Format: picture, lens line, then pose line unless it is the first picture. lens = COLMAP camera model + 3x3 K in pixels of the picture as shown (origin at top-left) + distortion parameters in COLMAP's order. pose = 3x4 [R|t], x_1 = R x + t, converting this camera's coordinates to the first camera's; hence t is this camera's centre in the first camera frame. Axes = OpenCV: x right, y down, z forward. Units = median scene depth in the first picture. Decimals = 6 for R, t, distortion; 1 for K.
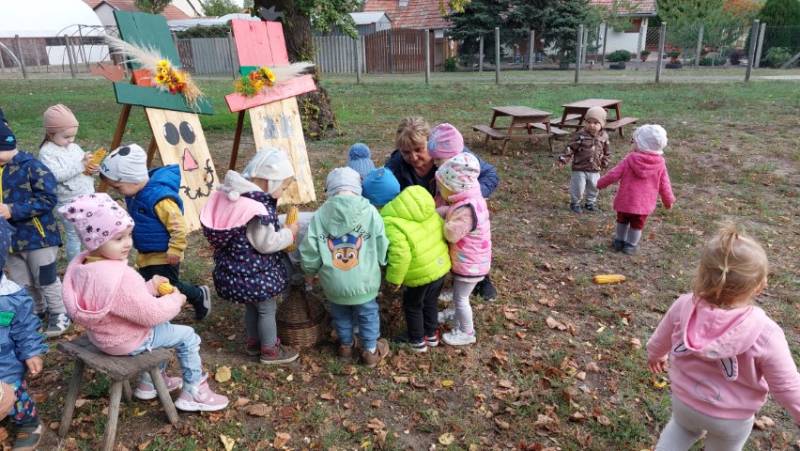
lens RADIAL K [[570.4, 0, 413.2], [0, 570.4, 227.9], [0, 0, 1]] dist [0.060370, -0.054752]
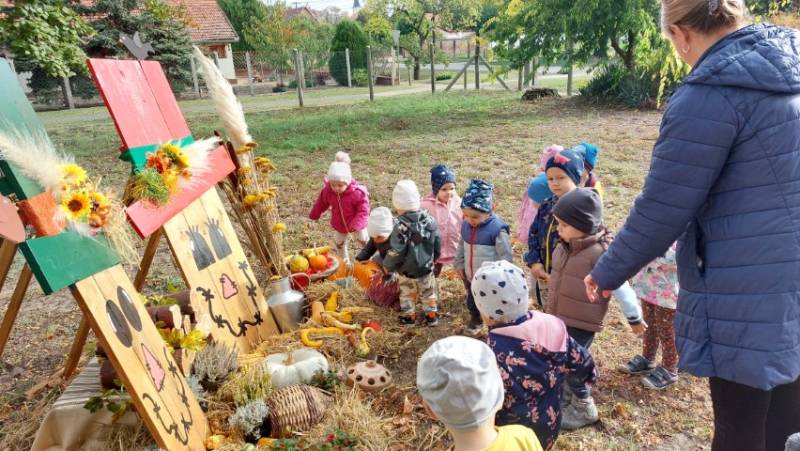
lens RADIAL K [[570.4, 0, 413.2], [0, 570.4, 227.9], [0, 0, 1]] dist [0.060370, -0.054752]
pose [[0.731304, -0.218605, 0.646070, -0.100432], [0.242837, 0.968625, 0.052870, -0.037251], [-0.637357, 0.118226, 0.761445, 0.092559]]
